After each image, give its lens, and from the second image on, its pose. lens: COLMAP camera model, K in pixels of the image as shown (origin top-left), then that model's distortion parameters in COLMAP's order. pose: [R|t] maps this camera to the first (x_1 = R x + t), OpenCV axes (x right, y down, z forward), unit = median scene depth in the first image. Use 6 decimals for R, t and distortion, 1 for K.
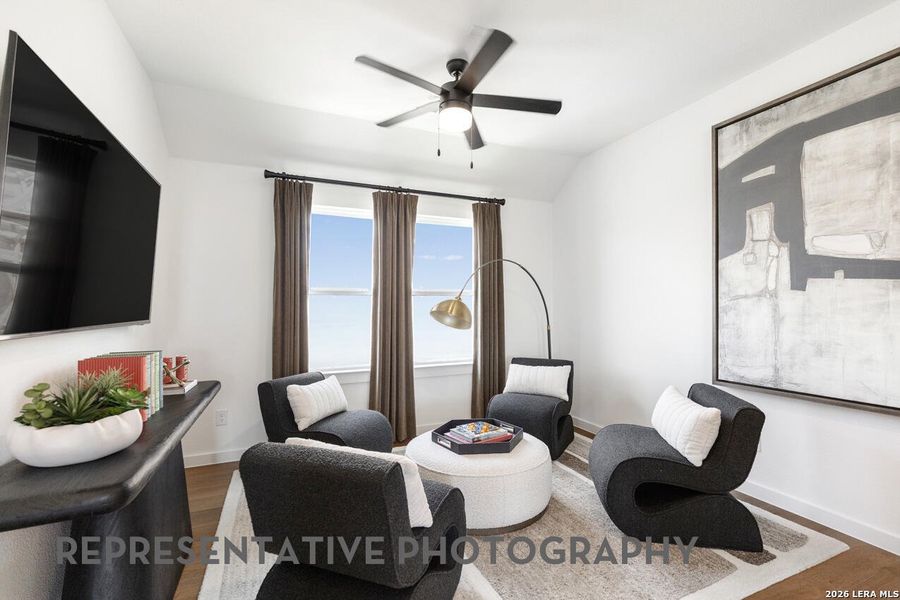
lens RADIAL K [[409.6, 0, 454.5], [0, 409.6, 305.3], [0, 0, 1]] dist [0.012058, -0.001740]
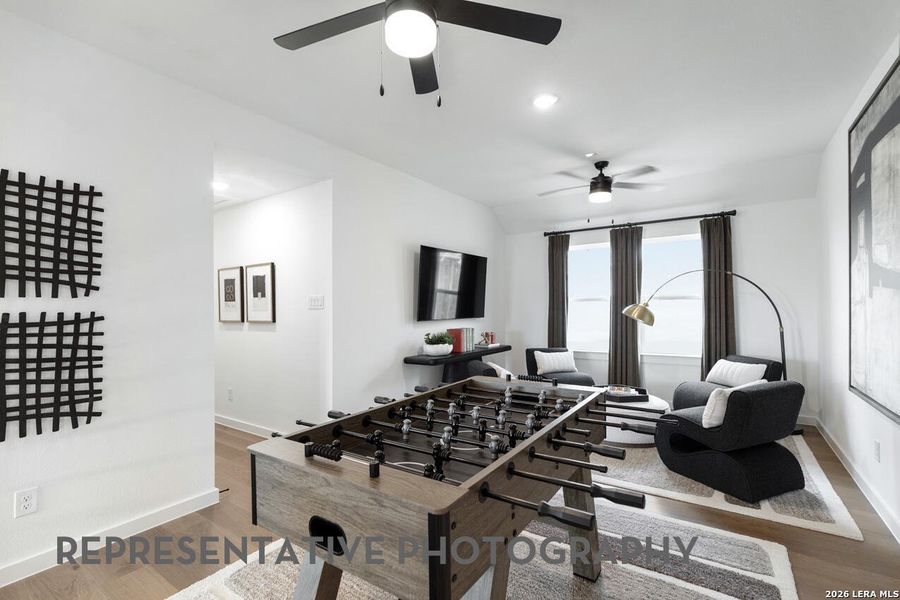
lens RADIAL K [[409.6, 0, 449.5], [0, 409.6, 302.4], [0, 0, 1]] dist [0.012058, -0.001740]
pose [[0.530162, -0.005522, -0.847878, 1.078913], [0.011395, 0.999935, 0.000613, -0.036972], [0.847820, -0.009986, 0.530191, -0.391593]]
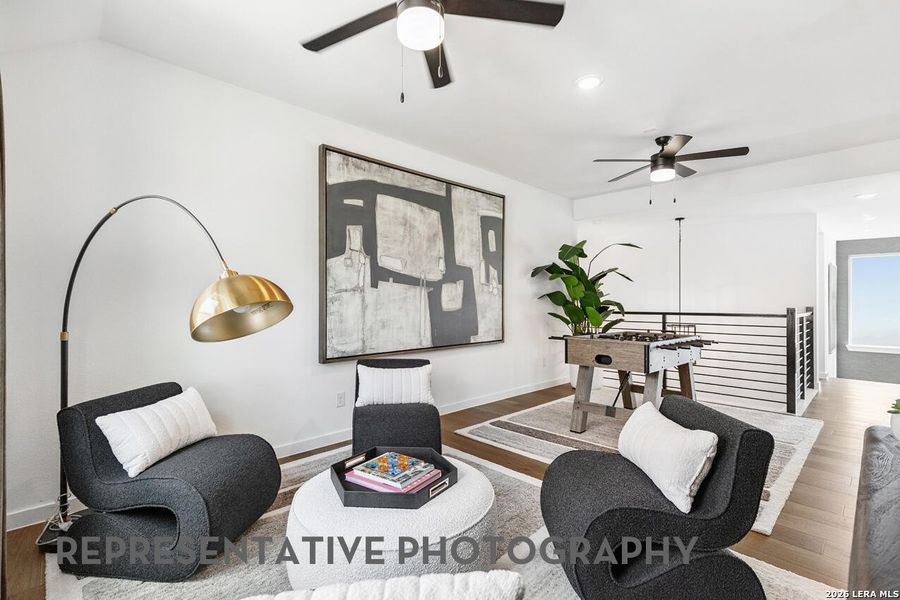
lens RADIAL K [[409.6, 0, 447.8], [0, 409.6, 302.1], [0, 0, 1]] dist [0.012058, -0.001740]
pose [[-0.356203, 0.004045, 0.934400, -0.666720], [-0.002260, 0.999984, -0.005190, 0.023220], [-0.934406, -0.003960, -0.356188, 1.217923]]
